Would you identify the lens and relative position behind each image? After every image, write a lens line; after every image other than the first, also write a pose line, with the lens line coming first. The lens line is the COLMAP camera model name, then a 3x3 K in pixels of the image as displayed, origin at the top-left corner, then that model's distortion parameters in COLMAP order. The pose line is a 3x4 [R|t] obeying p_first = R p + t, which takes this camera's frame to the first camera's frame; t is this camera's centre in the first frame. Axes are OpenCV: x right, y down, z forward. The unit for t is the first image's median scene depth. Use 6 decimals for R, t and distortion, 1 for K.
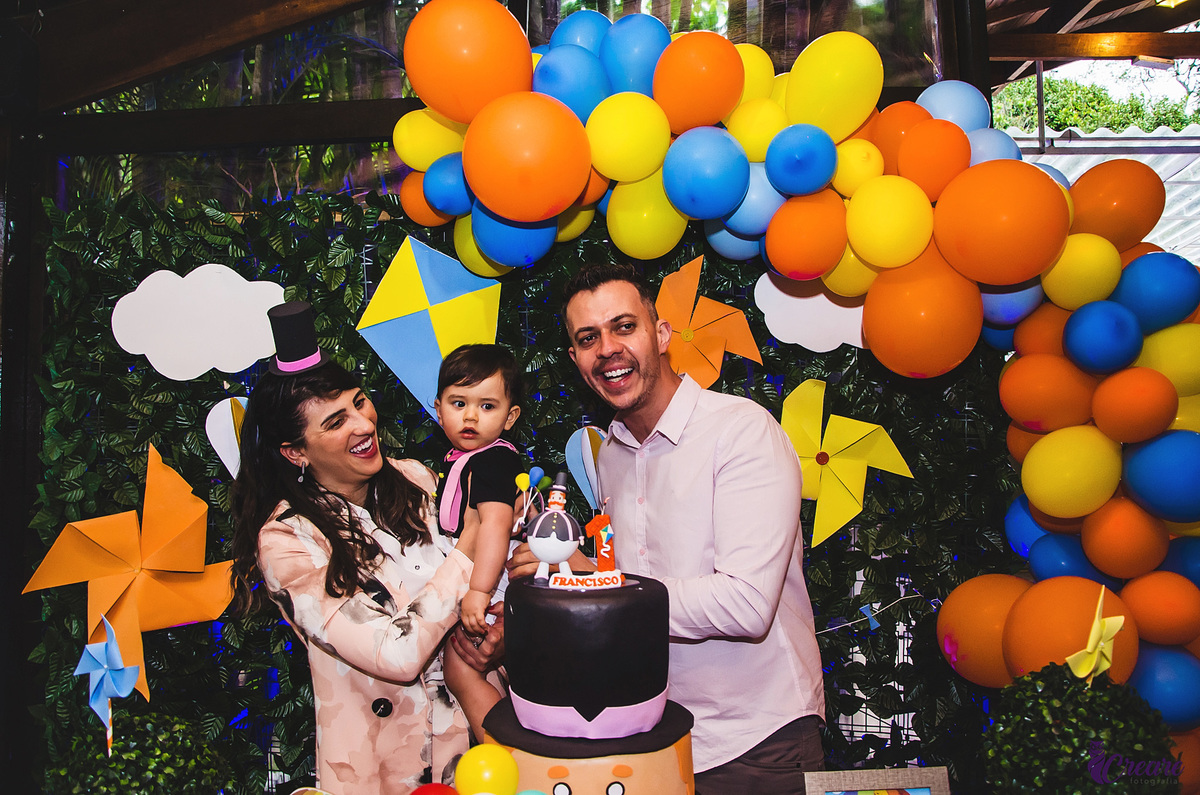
lens RADIAL K [[946.4, 0, 598.3], [0, 946.4, 420.9], [0, 0, 1]] dist [-0.137093, 0.092842]
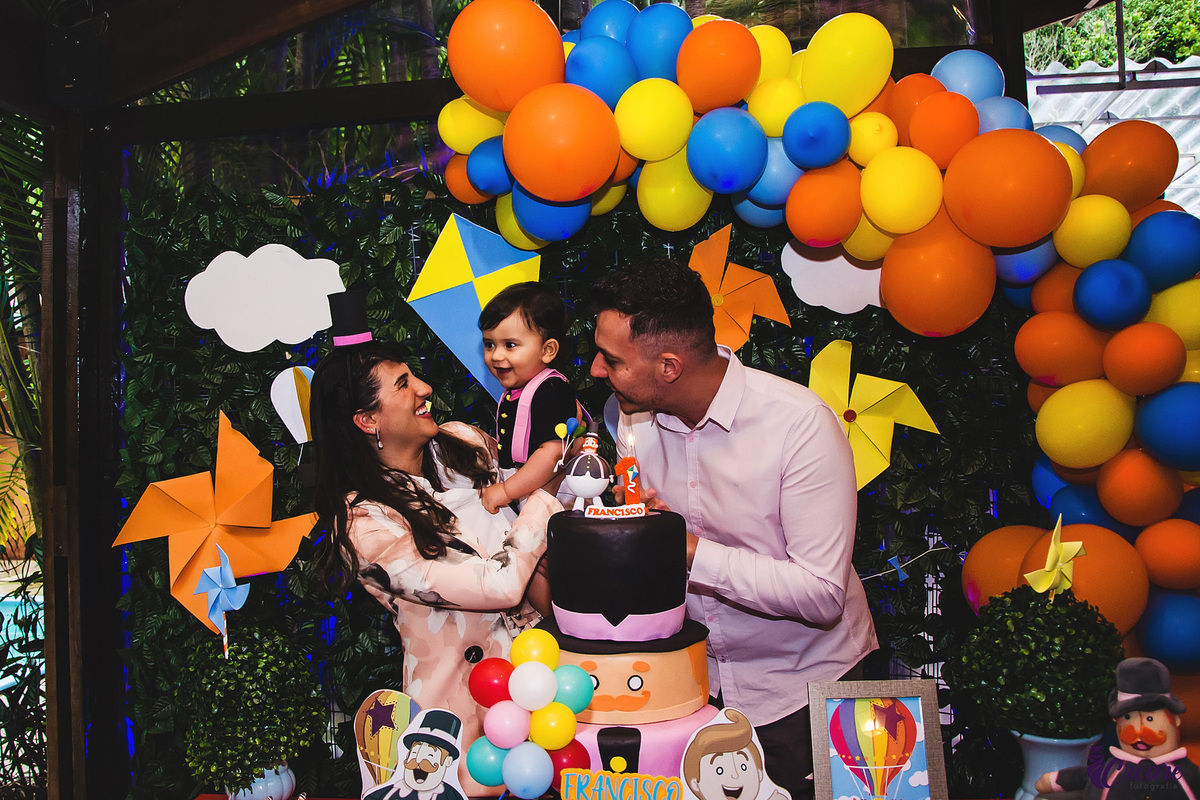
lens RADIAL K [[1040.9, 0, 531.0], [0, 1040.9, 404.4], [0, 0, 1]] dist [-0.140830, 0.111980]
pose [[0.993448, -0.013591, -0.113478, 0.017628], [0.014999, 0.999821, 0.011557, 0.008939], [0.113300, -0.013183, 0.993473, -0.172441]]
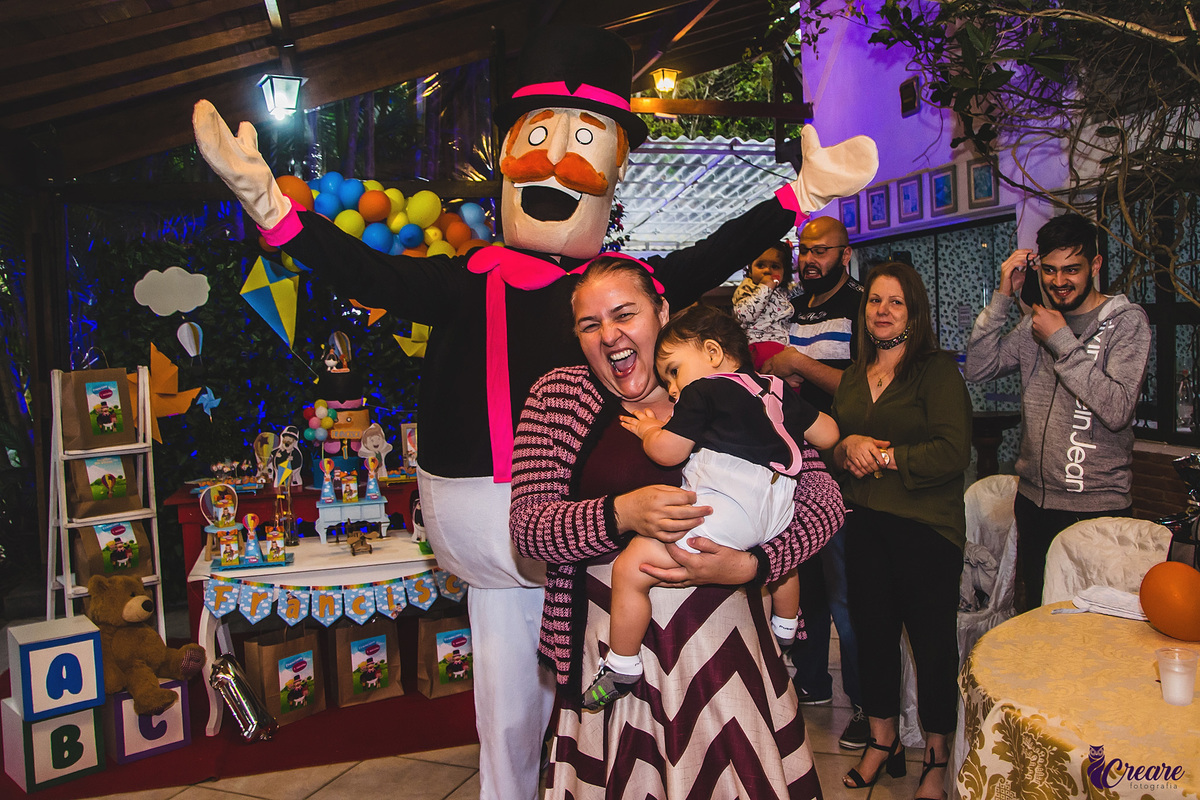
lens RADIAL K [[1011.3, 0, 600.0], [0, 1011.3, 400.0], [0, 0, 1]] dist [-0.080532, 0.002626]
pose [[0.968069, -0.032560, 0.248560, -0.005320], [0.012797, 0.996655, 0.080717, -0.020640], [-0.250357, -0.074958, 0.965247, -1.833395]]
